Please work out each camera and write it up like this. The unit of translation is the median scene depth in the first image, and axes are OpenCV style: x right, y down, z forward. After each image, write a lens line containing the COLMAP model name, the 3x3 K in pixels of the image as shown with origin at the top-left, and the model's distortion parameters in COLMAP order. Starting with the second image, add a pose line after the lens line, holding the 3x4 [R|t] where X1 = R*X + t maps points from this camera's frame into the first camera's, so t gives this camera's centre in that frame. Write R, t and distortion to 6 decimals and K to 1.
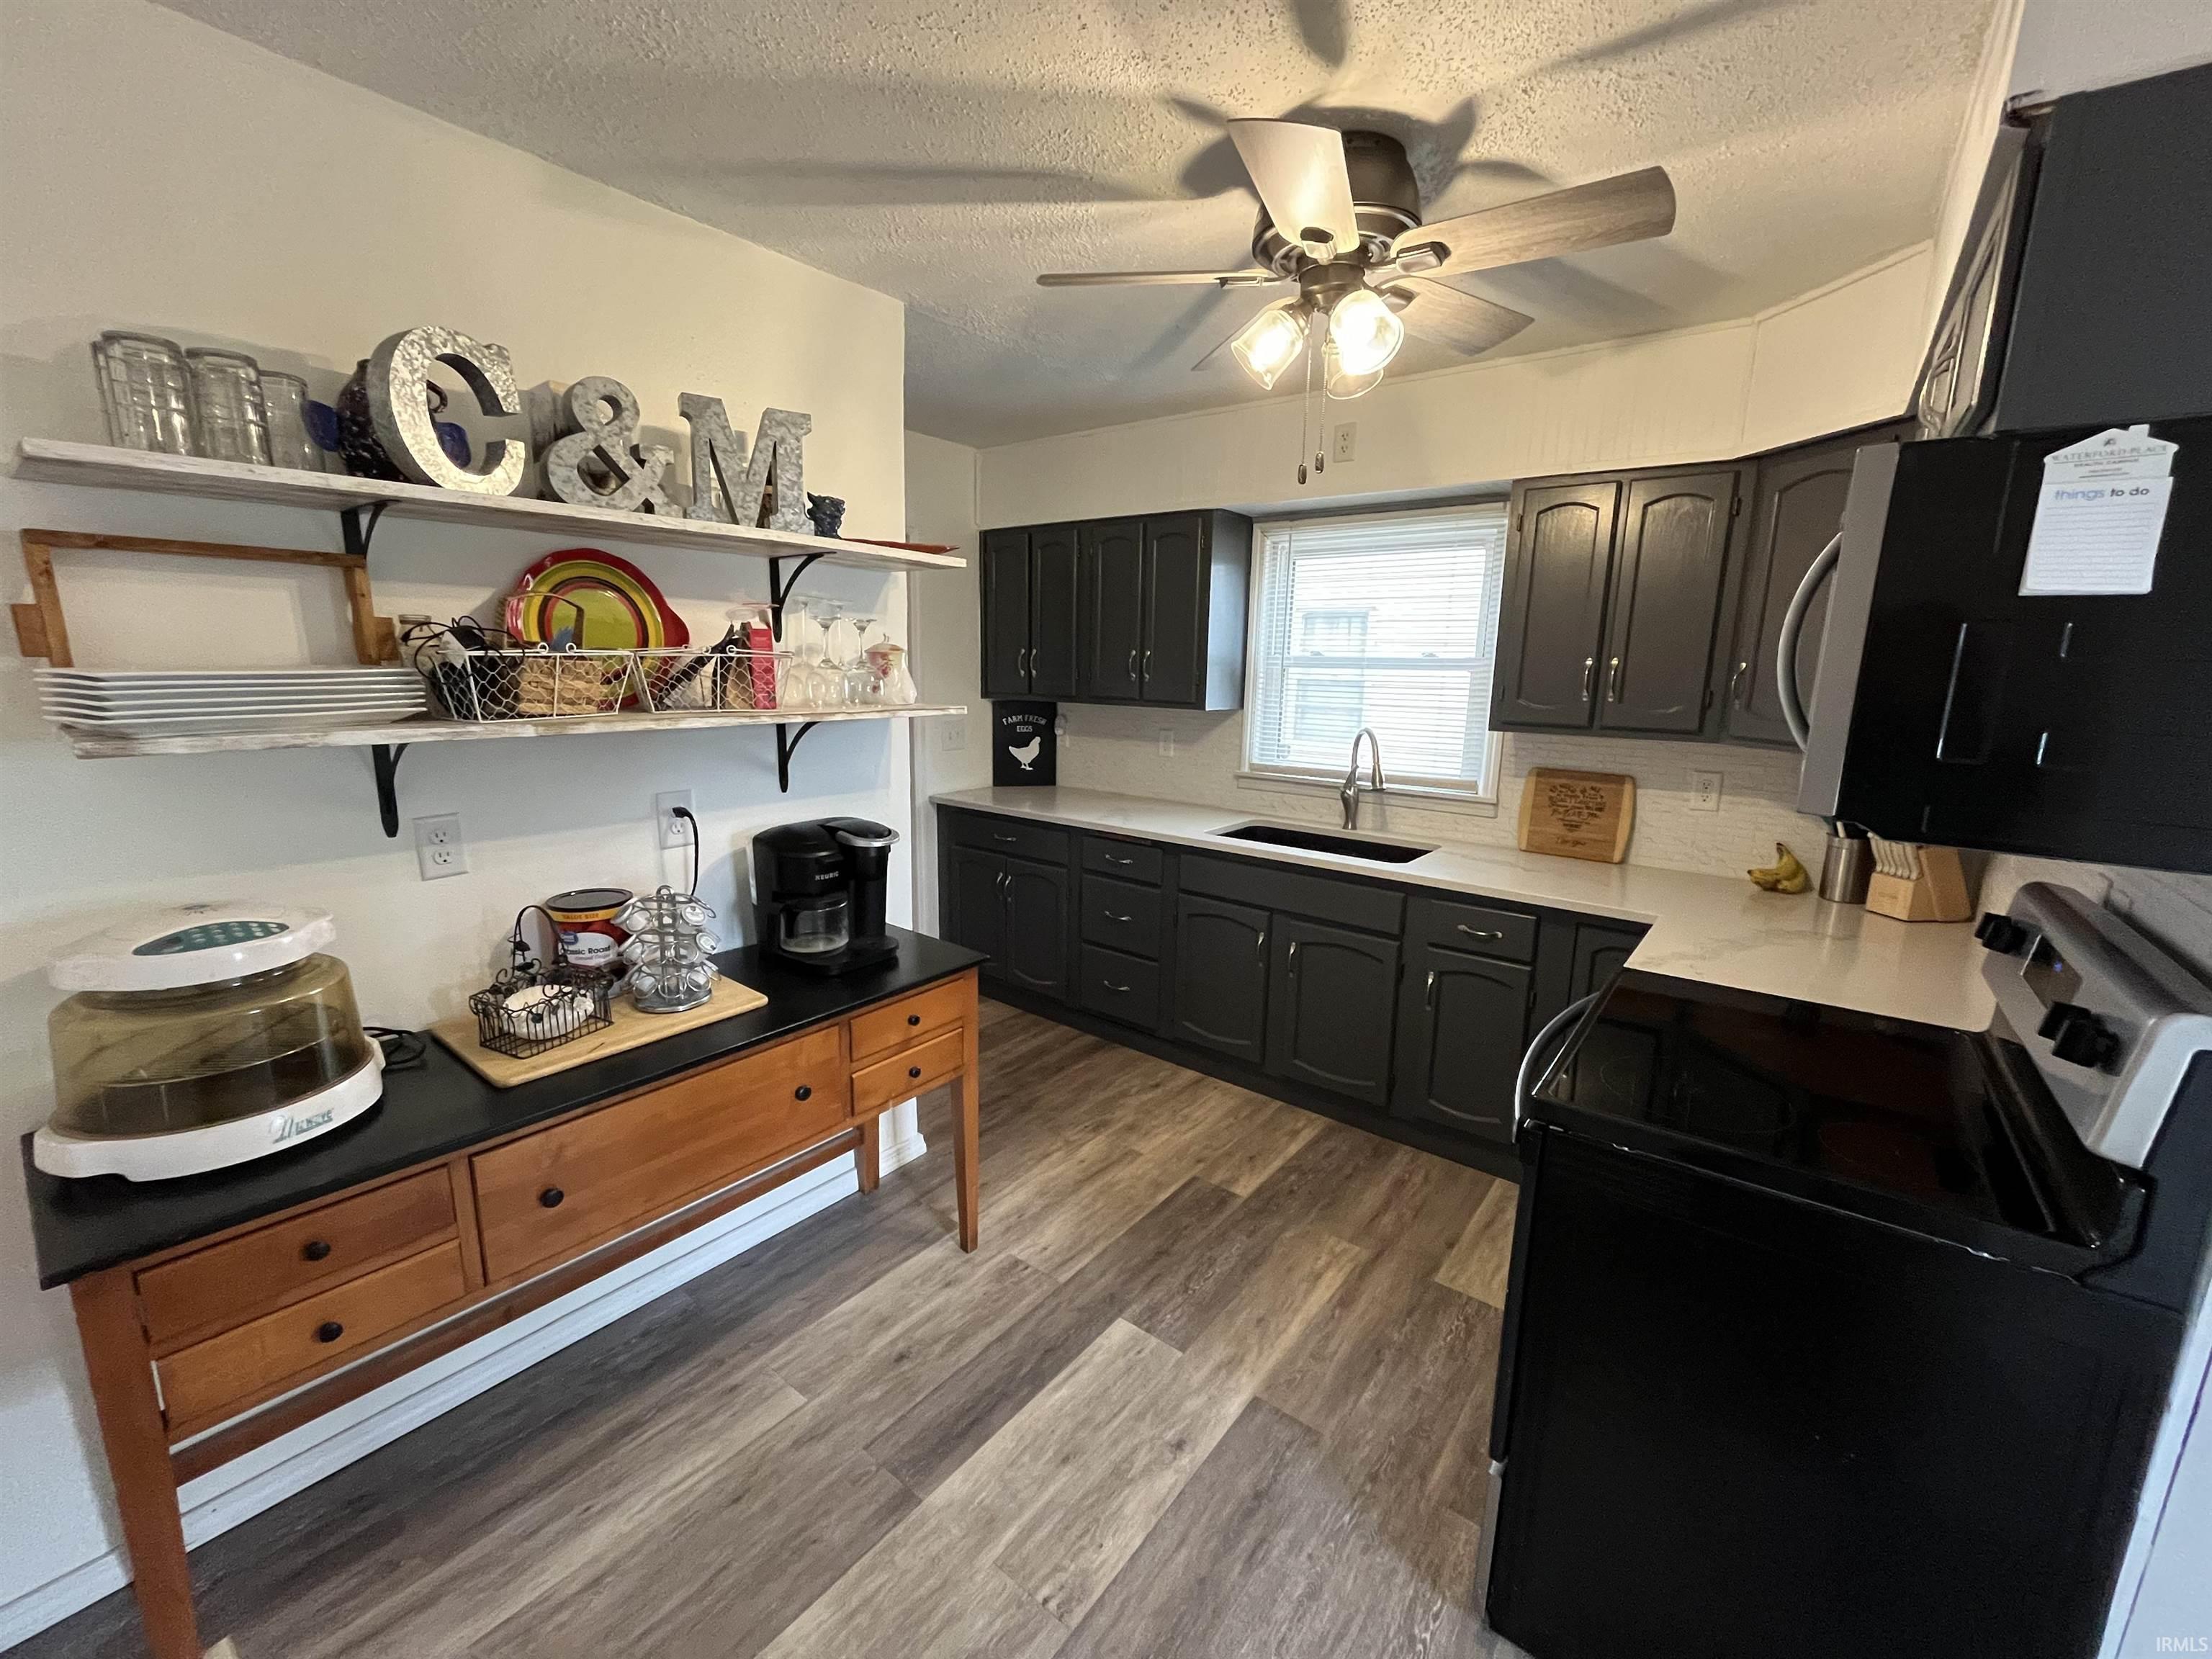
lens RADIAL K [[892.4, 0, 1105.6], [0, 892.4, 833.4], [0, 0, 1]] dist [-0.002316, -0.000671]
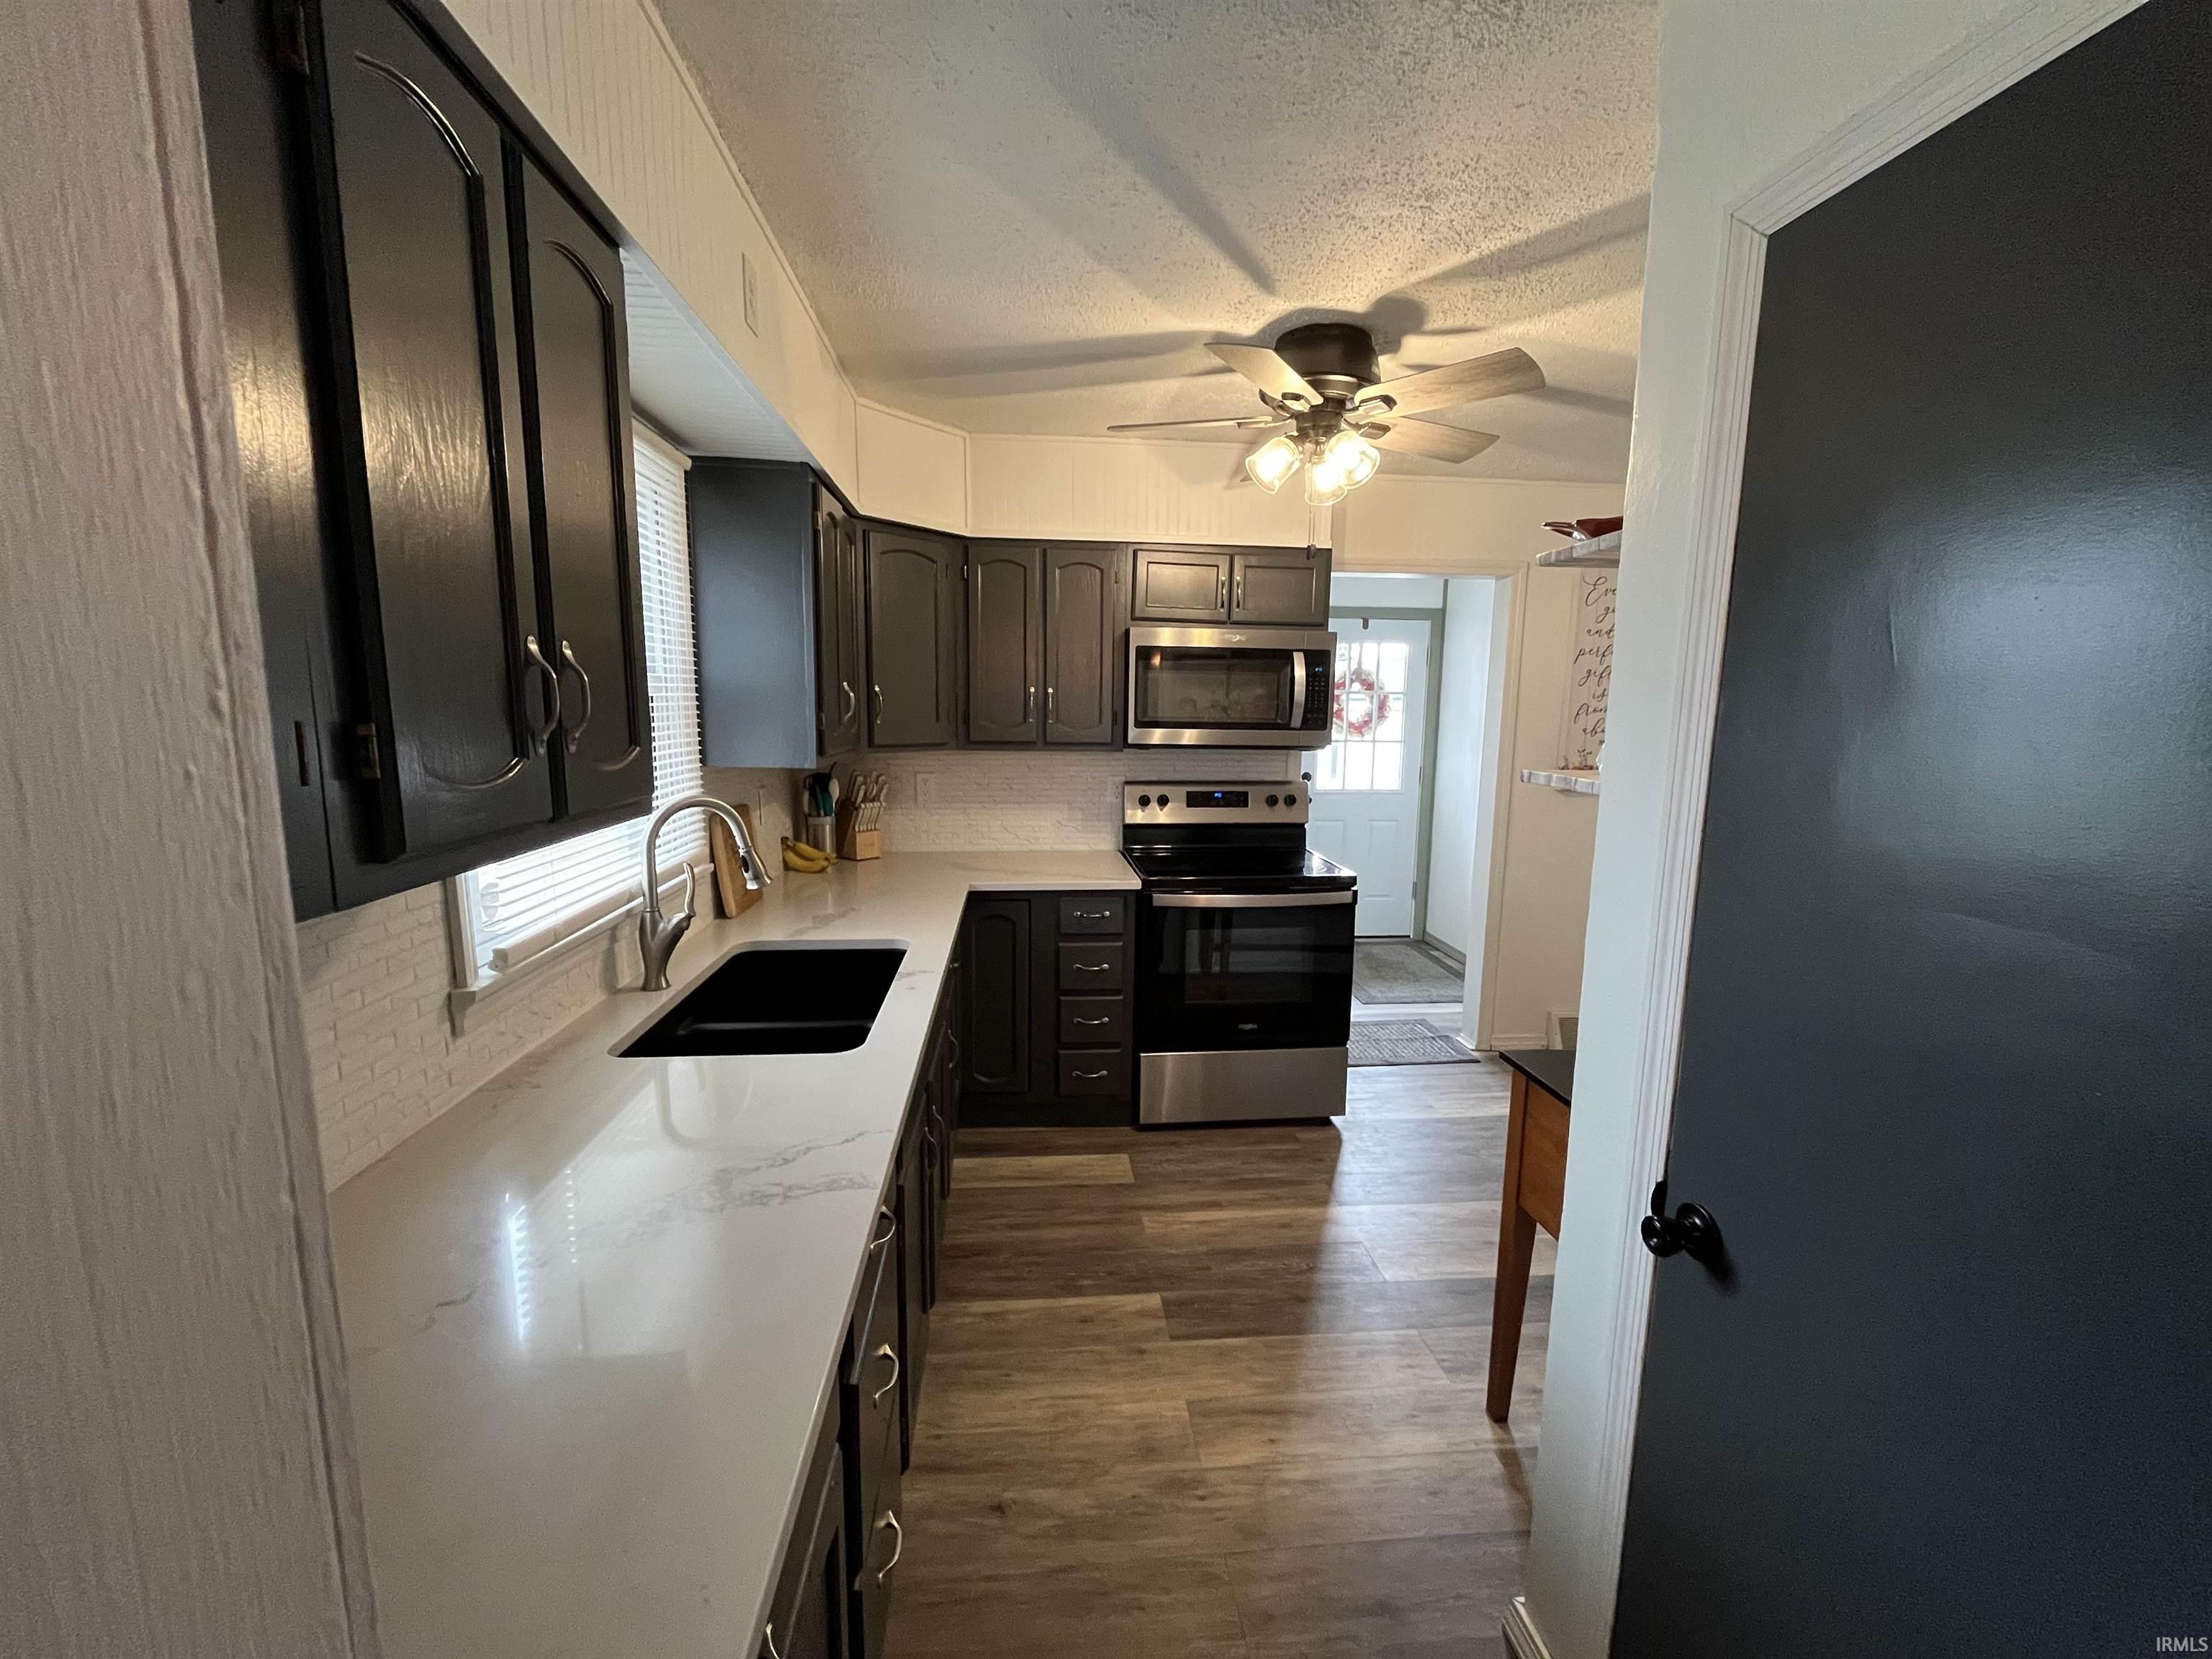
lens RADIAL K [[892.4, 0, 1105.6], [0, 892.4, 833.4], [0, 0, 1]] dist [-0.002316, -0.000671]
pose [[-0.686718, -0.132531, 0.714741, -0.357995], [0.113026, 0.951815, 0.285085, -0.269590], [-0.718084, 0.276557, -0.638649, 1.390774]]
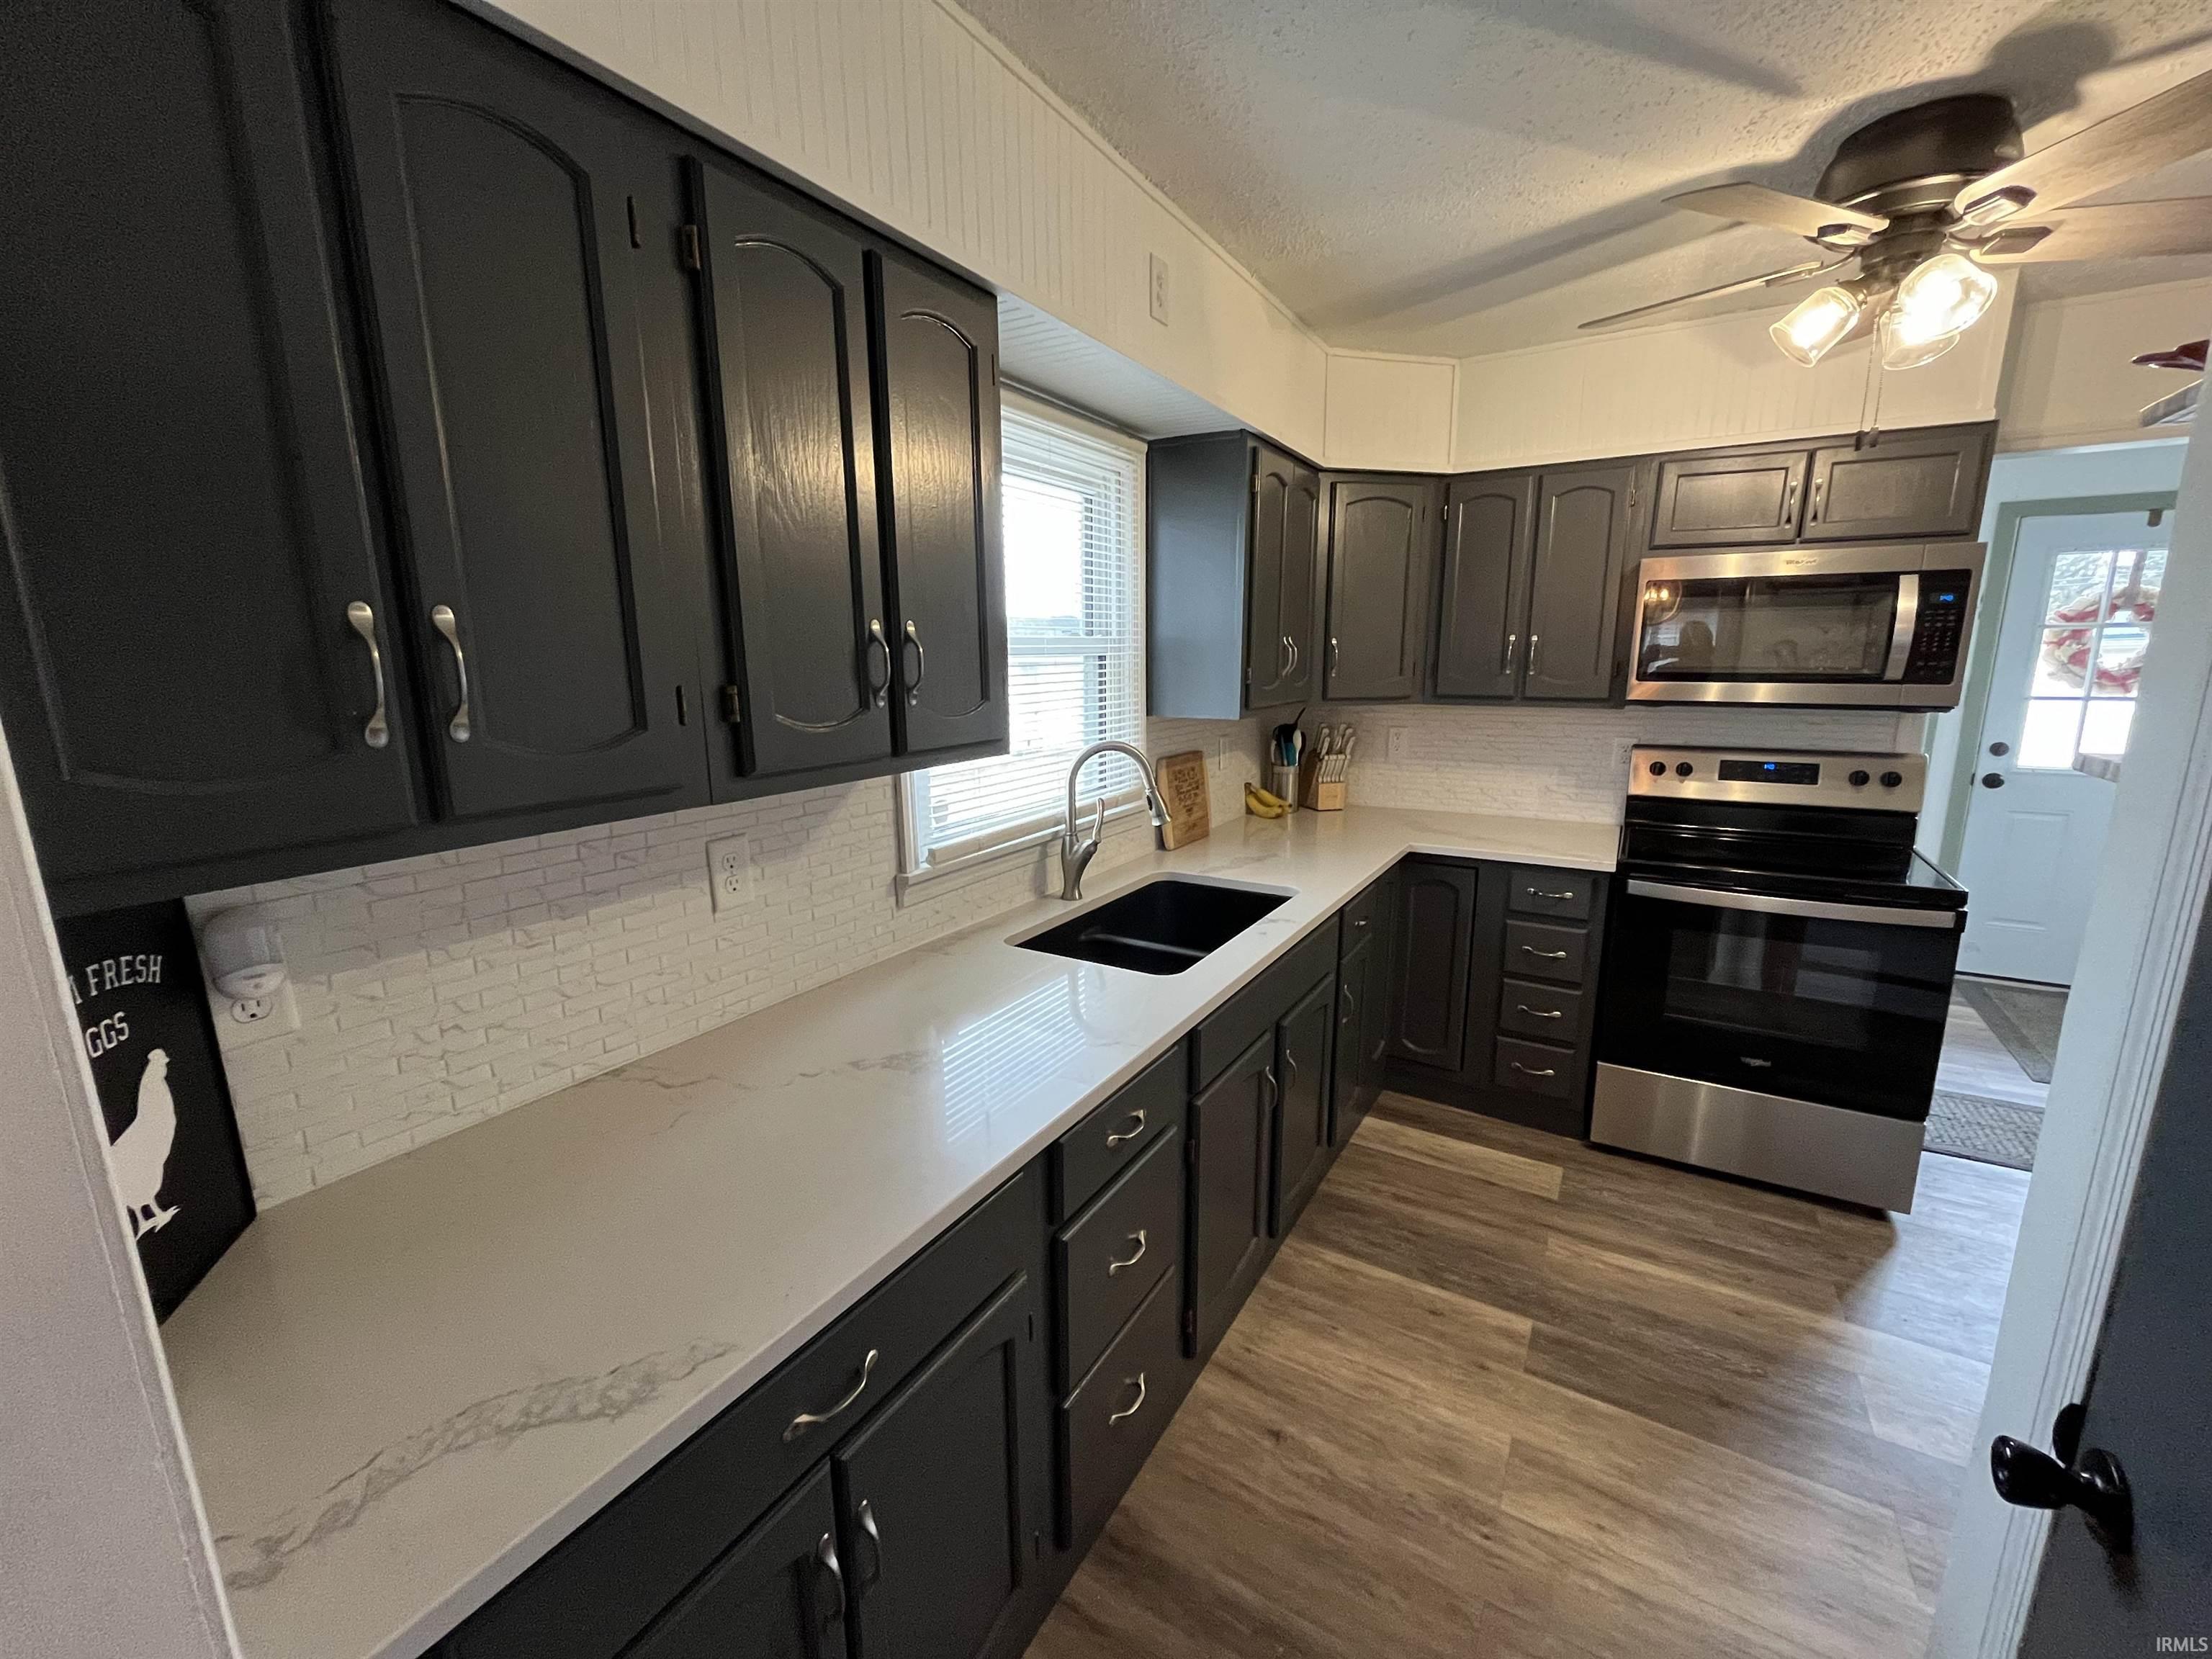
lens RADIAL K [[892.4, 0, 1105.6], [0, 892.4, 833.4], [0, 0, 1]] dist [-0.002316, -0.000671]
pose [[-0.118639, -0.216690, 0.969005, -0.443743], [0.195475, 0.951702, 0.236753, -0.249802], [-0.973506, 0.217505, -0.070551, 1.252224]]
